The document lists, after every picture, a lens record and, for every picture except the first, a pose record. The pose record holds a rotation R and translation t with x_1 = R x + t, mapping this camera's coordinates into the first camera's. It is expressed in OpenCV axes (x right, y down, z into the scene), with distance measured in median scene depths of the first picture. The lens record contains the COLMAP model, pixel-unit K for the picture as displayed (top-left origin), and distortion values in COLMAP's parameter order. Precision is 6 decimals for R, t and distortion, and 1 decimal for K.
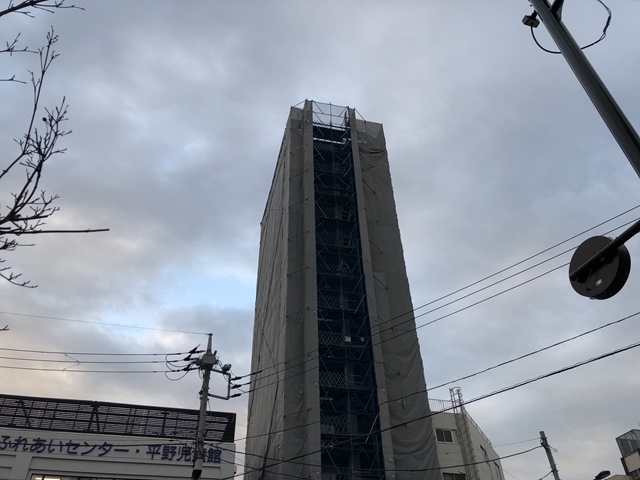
lens RADIAL K [[519.4, 0, 320.0], [0, 519.4, 240.0], [0, 0, 1]] dist [0.063578, -0.076377]
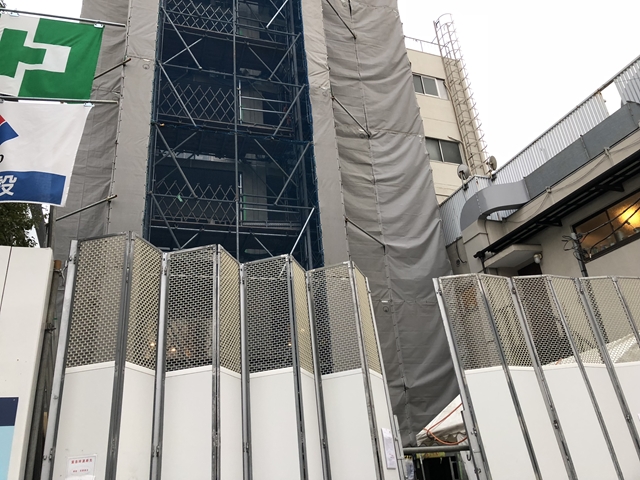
lens RADIAL K [[520.1, 0, 313.5], [0, 520.1, 231.5], [0, 0, 1]] dist [0.057017, -0.061807]
pose [[0.995968, -0.011016, 0.089025, 0.080295], [-0.011662, 0.968107, 0.250264, 0.418933], [-0.088942, -0.250293, 0.964076, 0.488206]]
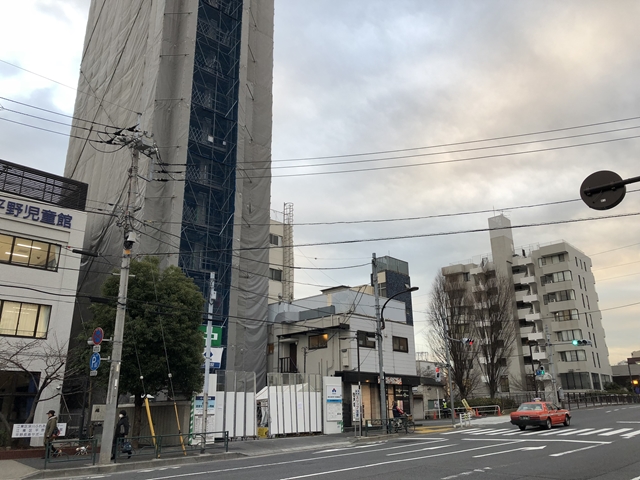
lens RADIAL K [[520.7, 0, 319.3], [0, 520.7, 231.4], [0, 0, 1]] dist [0.028672, -0.013785]
pose [[0.870724, 0.173133, 0.460288, -0.227365], [-0.326824, 0.903101, 0.278559, -0.000809], [-0.367458, -0.392981, 0.842936, -0.012516]]
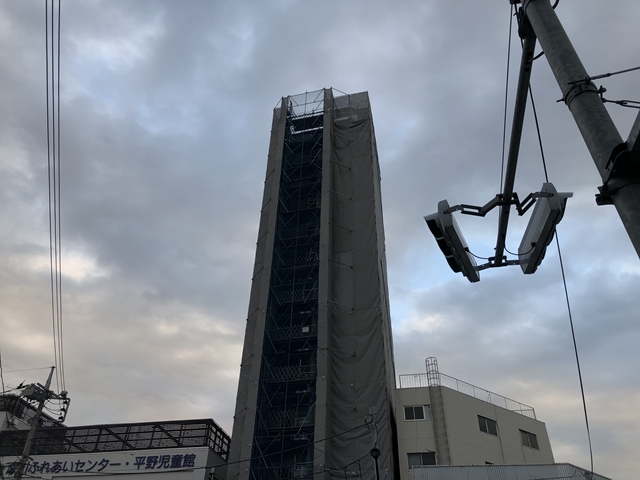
lens RADIAL K [[519.4, 0, 320.0], [0, 519.4, 240.0], [0, 0, 1]] dist [0.063578, -0.076377]
pose [[0.888559, -0.254024, -0.382015, 0.562505], [0.264246, 0.964093, -0.026449, 0.066433], [0.375017, -0.077444, 0.923777, 0.121686]]
